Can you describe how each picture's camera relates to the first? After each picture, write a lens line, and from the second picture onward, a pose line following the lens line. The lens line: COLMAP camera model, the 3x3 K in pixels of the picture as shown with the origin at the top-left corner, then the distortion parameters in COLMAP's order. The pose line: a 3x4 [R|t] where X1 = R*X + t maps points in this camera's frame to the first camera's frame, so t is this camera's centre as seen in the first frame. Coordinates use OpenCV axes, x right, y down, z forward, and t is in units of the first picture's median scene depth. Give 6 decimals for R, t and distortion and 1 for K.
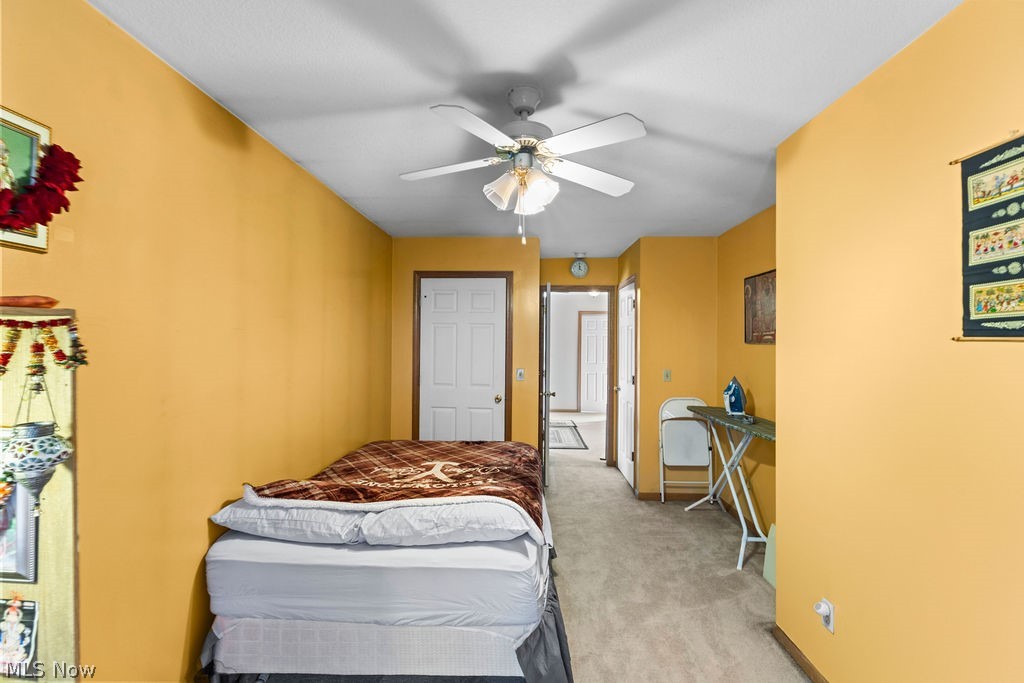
lens RADIAL K [[434.9, 0, 512.0], [0, 434.9, 341.5], [0, 0, 1]] dist [0.001267, -0.006567]
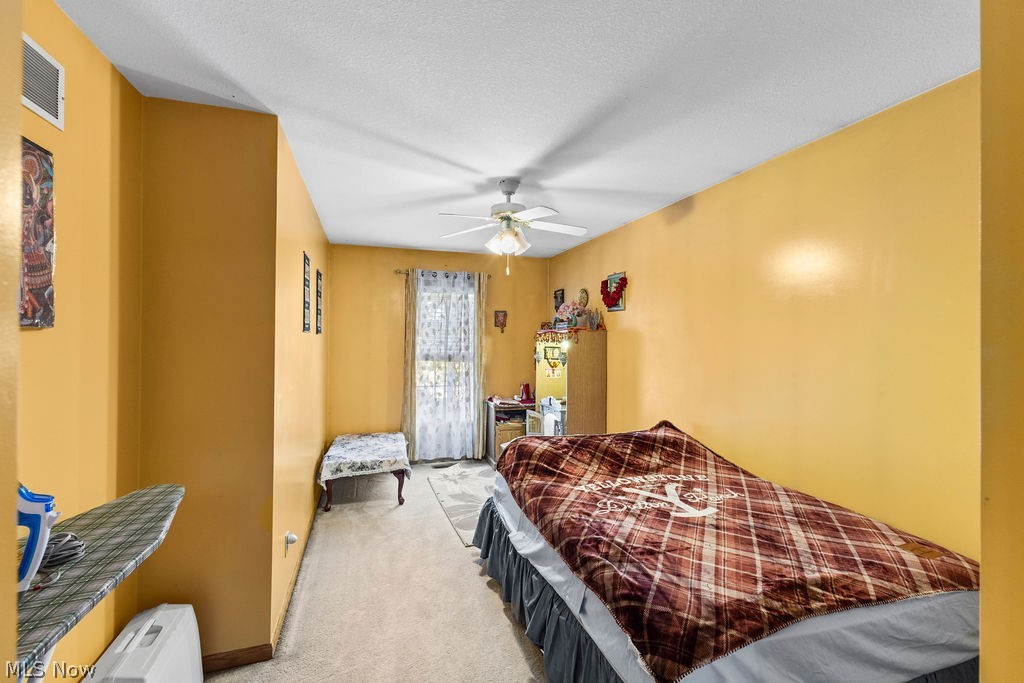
lens RADIAL K [[434.9, 0, 512.0], [0, 434.9, 341.5], [0, 0, 1]] dist [0.001267, -0.006567]
pose [[-0.941947, -0.009533, -0.335626, 0.393424], [-0.008177, 0.999952, -0.005453, 0.022389], [0.335662, -0.002392, -0.941979, 1.799463]]
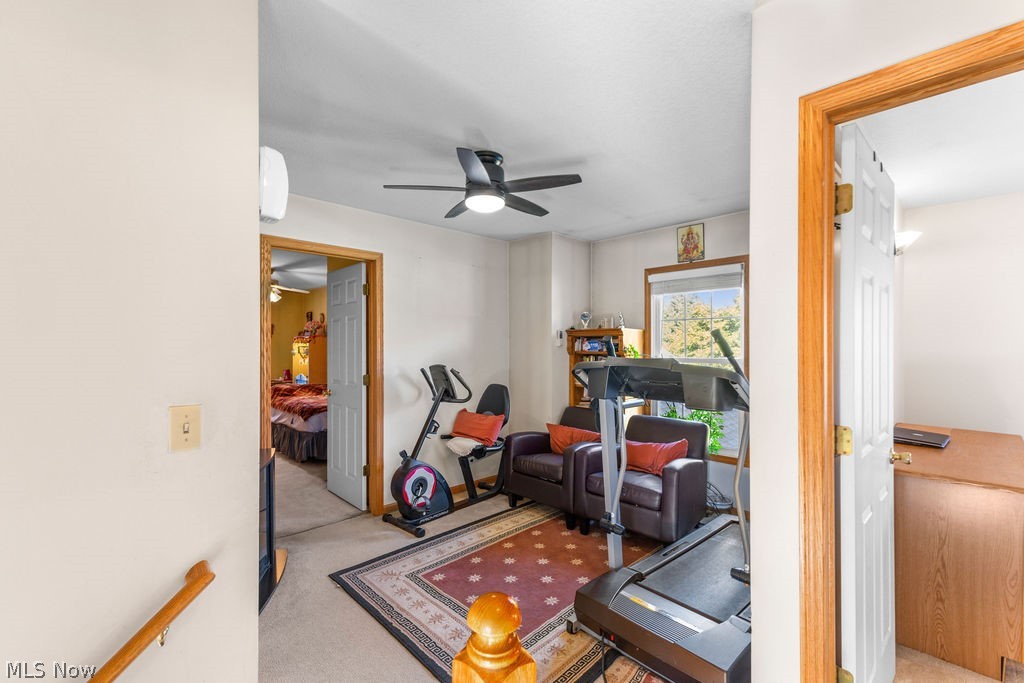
lens RADIAL K [[434.9, 0, 512.0], [0, 434.9, 341.5], [0, 0, 1]] dist [0.001267, -0.006567]
pose [[-0.691495, -0.006933, -0.722348, 0.901412], [-0.000251, 0.999956, -0.009357, 0.030306], [0.722381, -0.006288, -0.691467, 3.590221]]
